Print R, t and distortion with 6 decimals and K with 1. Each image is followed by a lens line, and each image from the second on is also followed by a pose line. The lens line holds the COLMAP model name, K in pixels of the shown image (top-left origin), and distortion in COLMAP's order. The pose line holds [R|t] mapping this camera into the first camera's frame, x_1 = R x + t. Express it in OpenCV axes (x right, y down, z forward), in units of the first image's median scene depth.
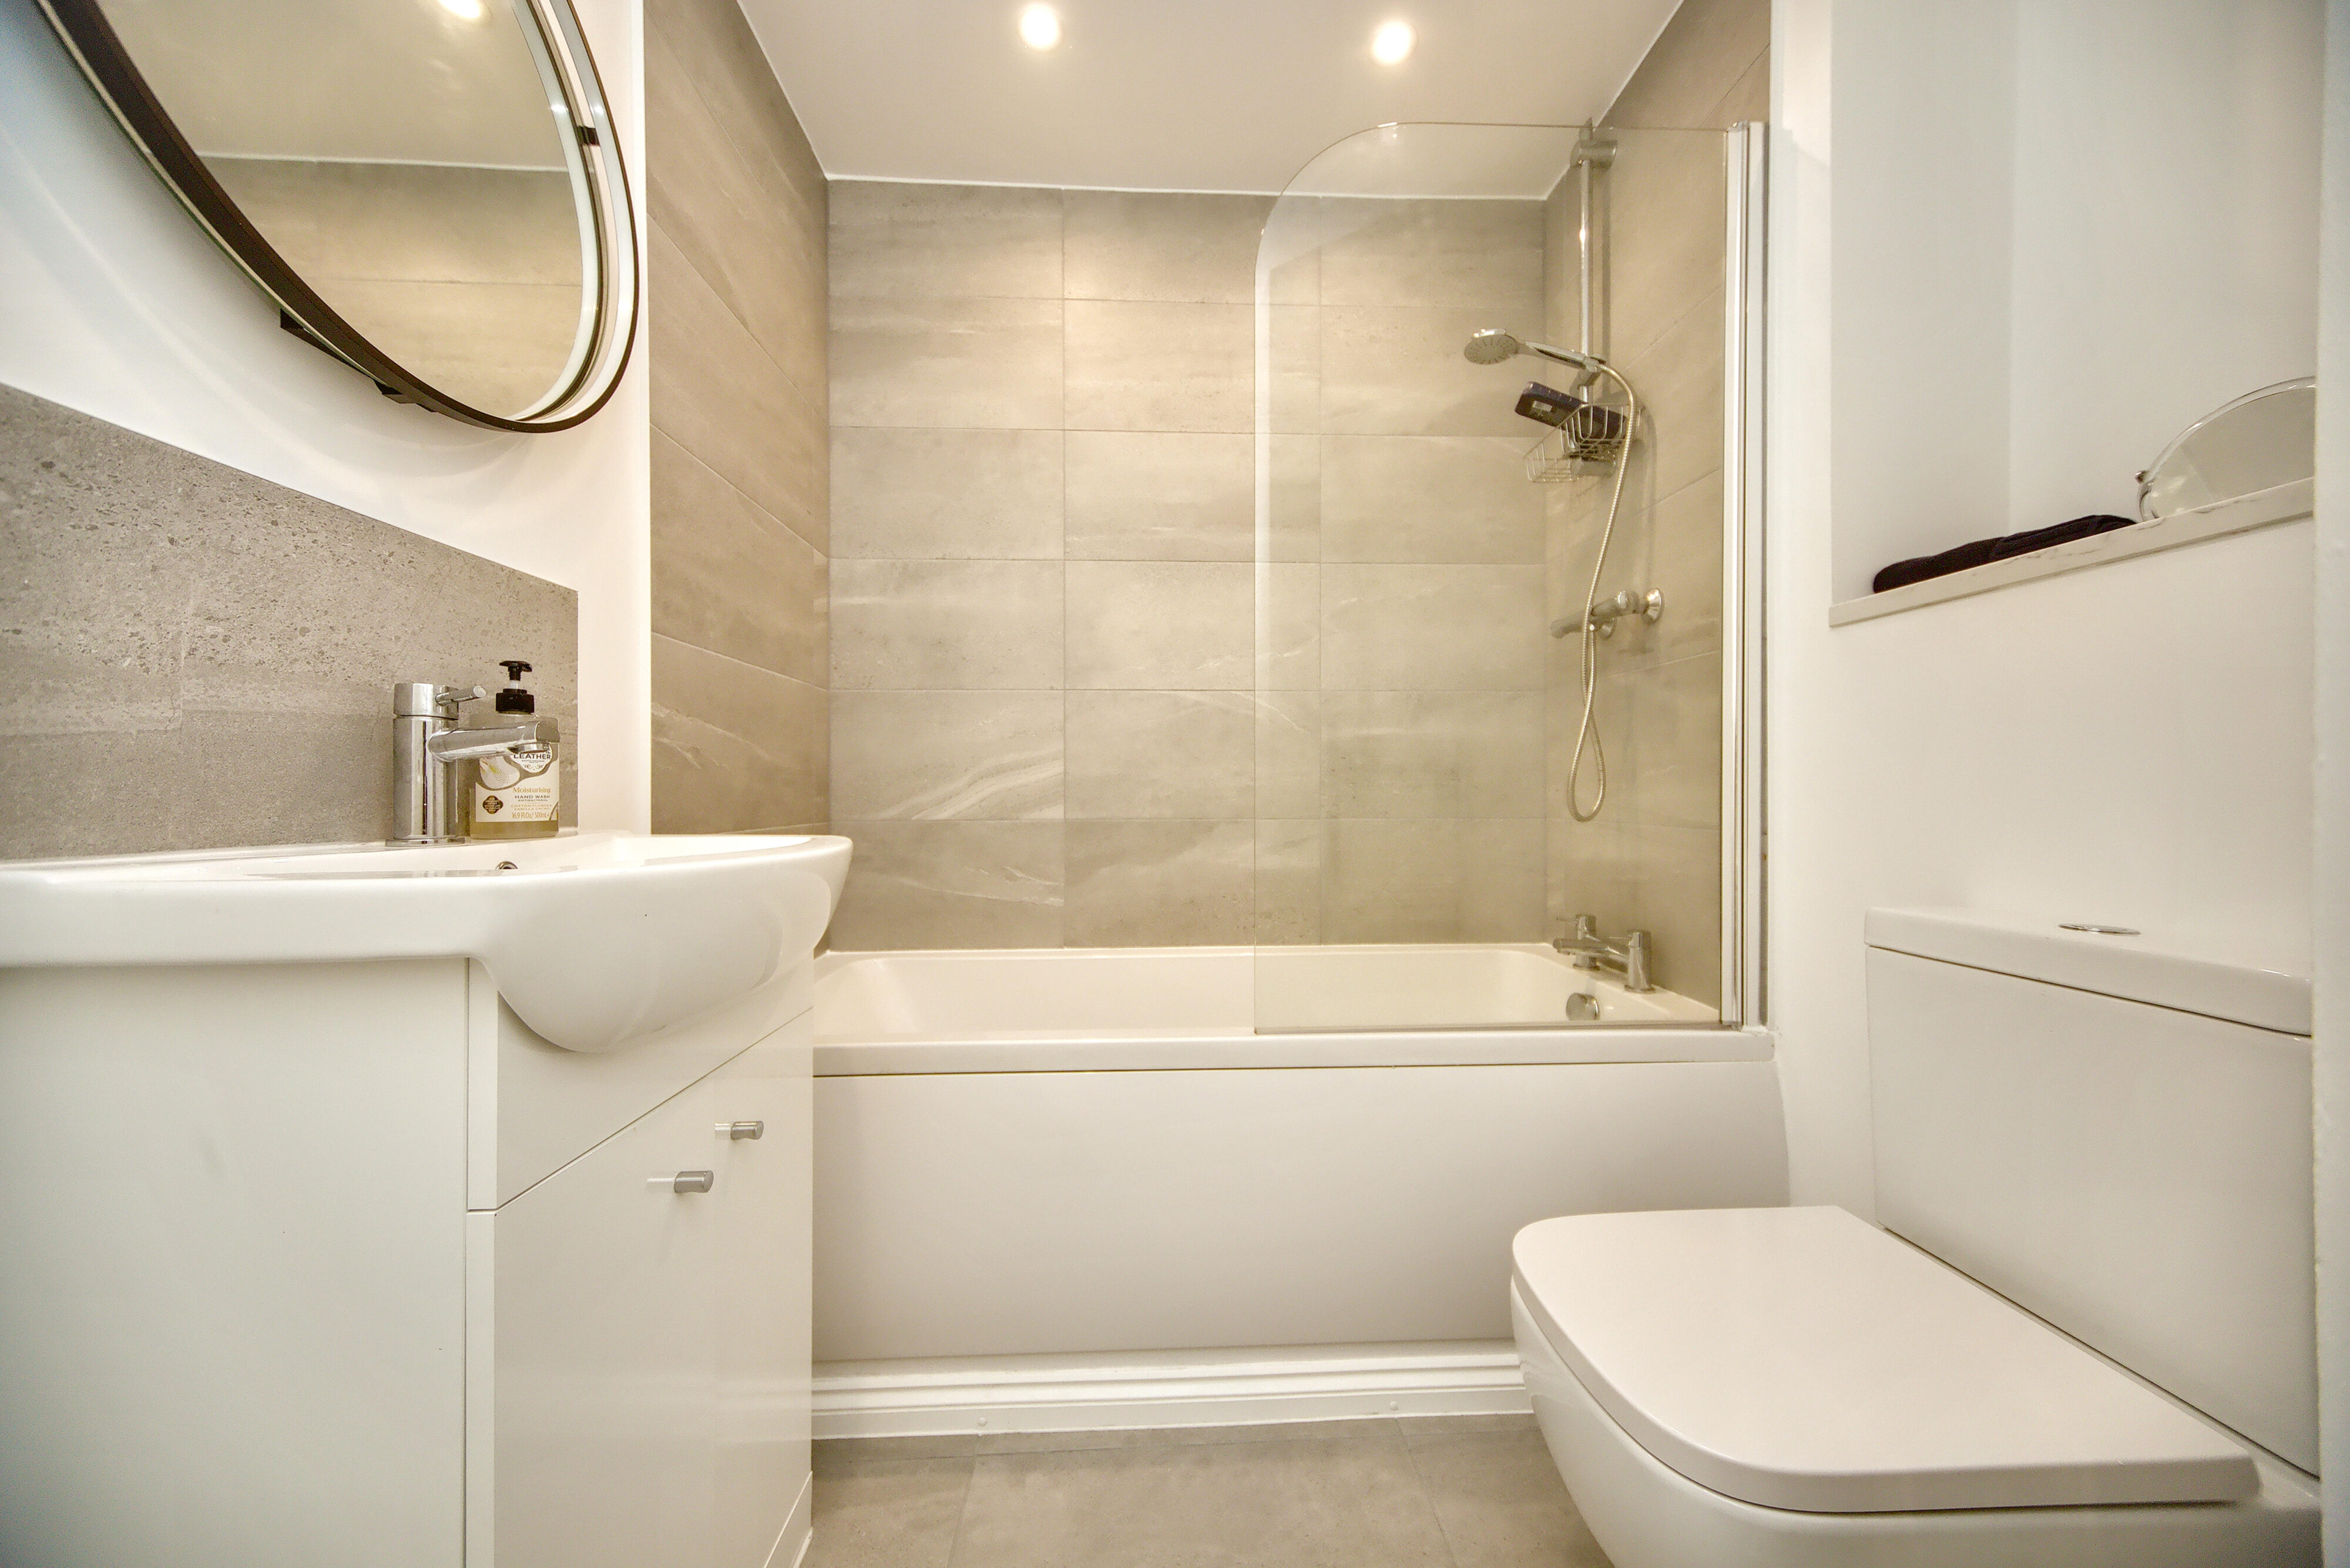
lens RADIAL K [[812.7, 0, 1175.0], [0, 812.7, 784.0], [0, 0, 1]] dist [0.001052, 0.000159]
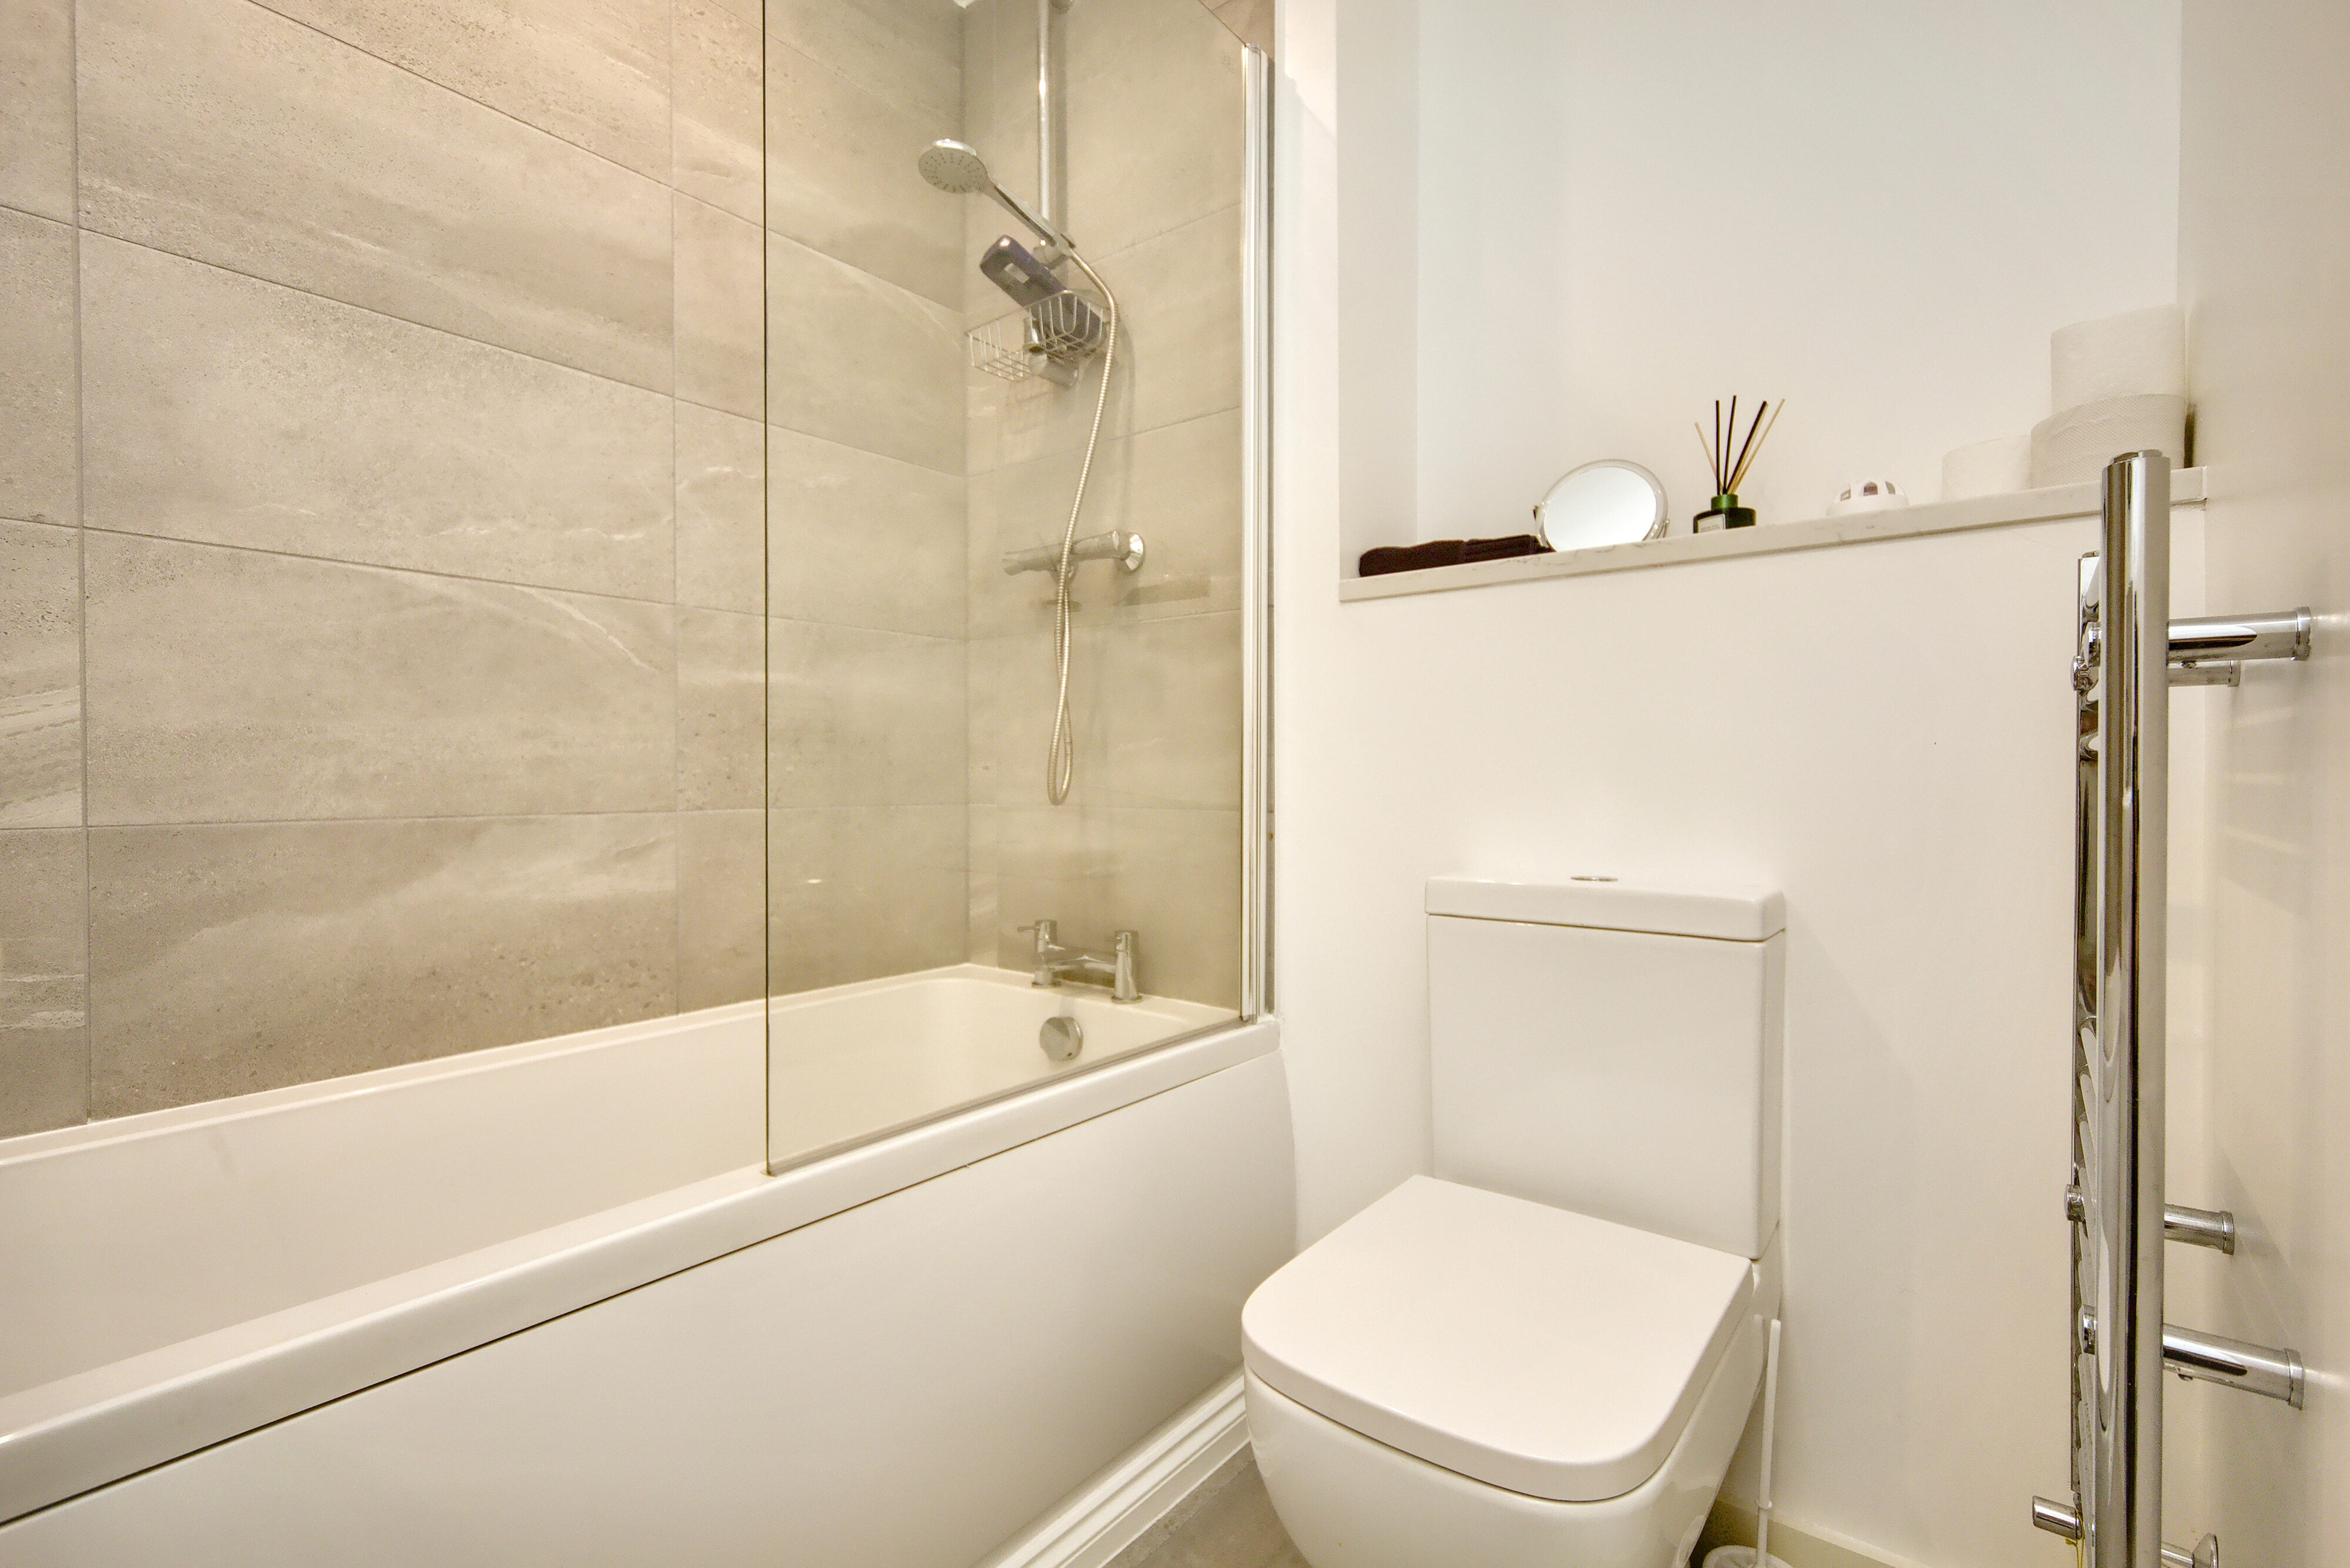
lens RADIAL K [[1064.0, 0, 1175.0], [0, 1064.0, 784.0], [0, 0, 1]] dist [0.002462, 0.000618]
pose [[0.646540, -0.002588, 0.762876, -0.225203], [-0.006832, 0.999934, 0.009182, 0.013453], [-0.762850, -0.011149, 0.646479, 0.215979]]
